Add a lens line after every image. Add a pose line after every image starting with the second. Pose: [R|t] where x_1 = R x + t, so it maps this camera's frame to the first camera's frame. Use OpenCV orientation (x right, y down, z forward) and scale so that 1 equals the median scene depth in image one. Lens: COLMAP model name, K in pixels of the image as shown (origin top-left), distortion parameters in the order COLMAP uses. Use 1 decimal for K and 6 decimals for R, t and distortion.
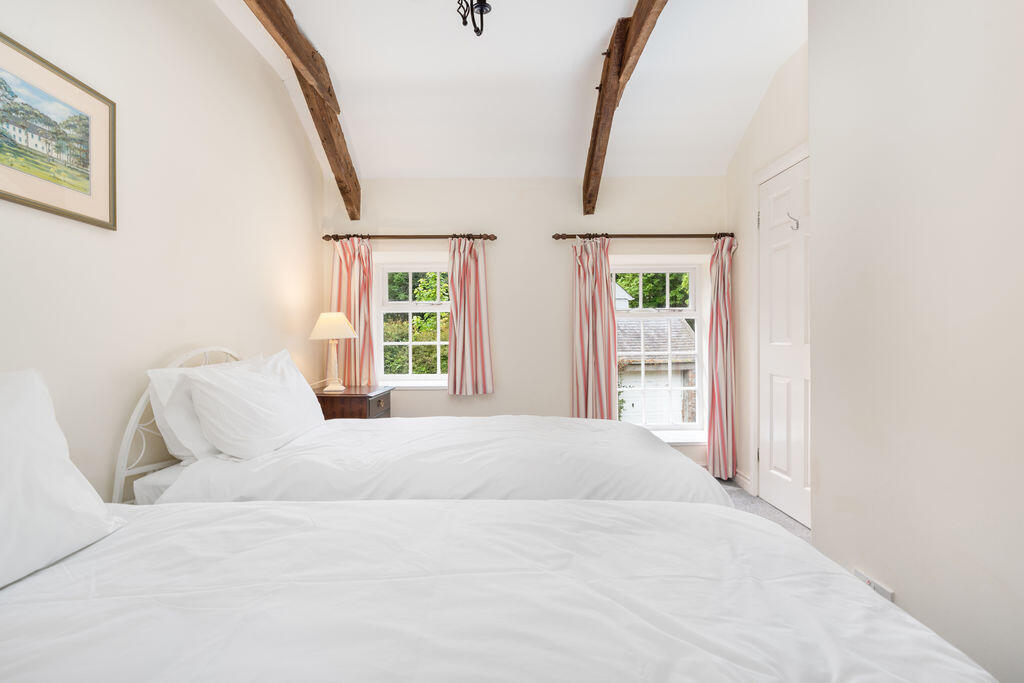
lens RADIAL K [[491.4, 0, 512.0], [0, 491.4, 341.5], [0, 0, 1]] dist [-0.000297, -0.000002]
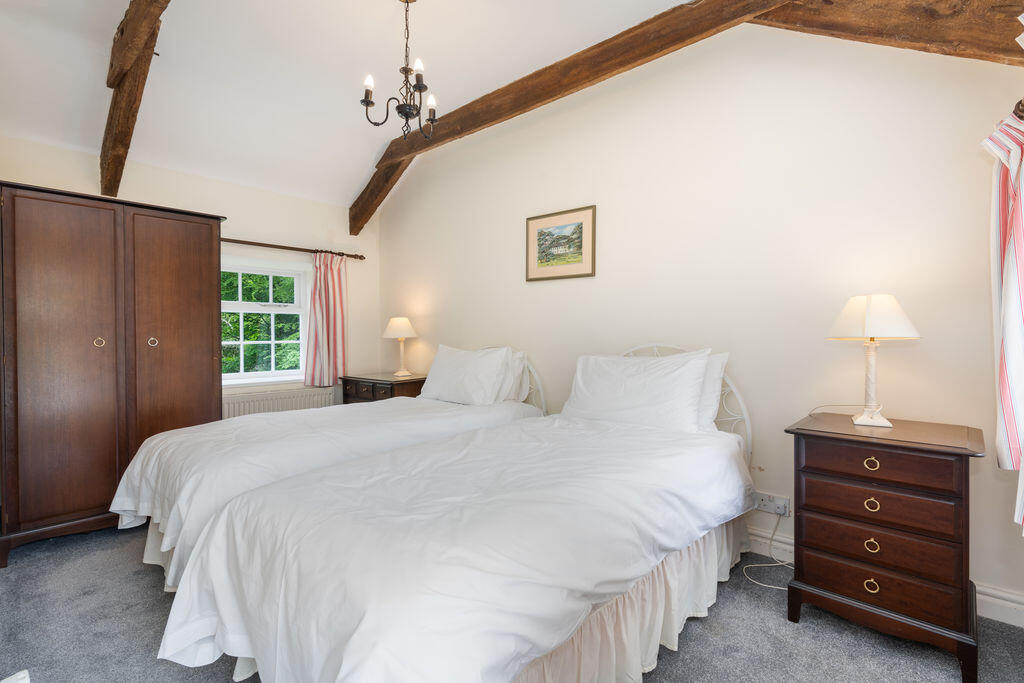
lens RADIAL K [[491.4, 0, 512.0], [0, 491.4, 341.5], [0, 0, 1]] dist [-0.000297, -0.000002]
pose [[-0.683313, 0.013678, -0.729997, 0.772445], [-0.004771, 0.999720, 0.023198, -0.029825], [0.730110, 0.019335, -0.683056, 2.173194]]
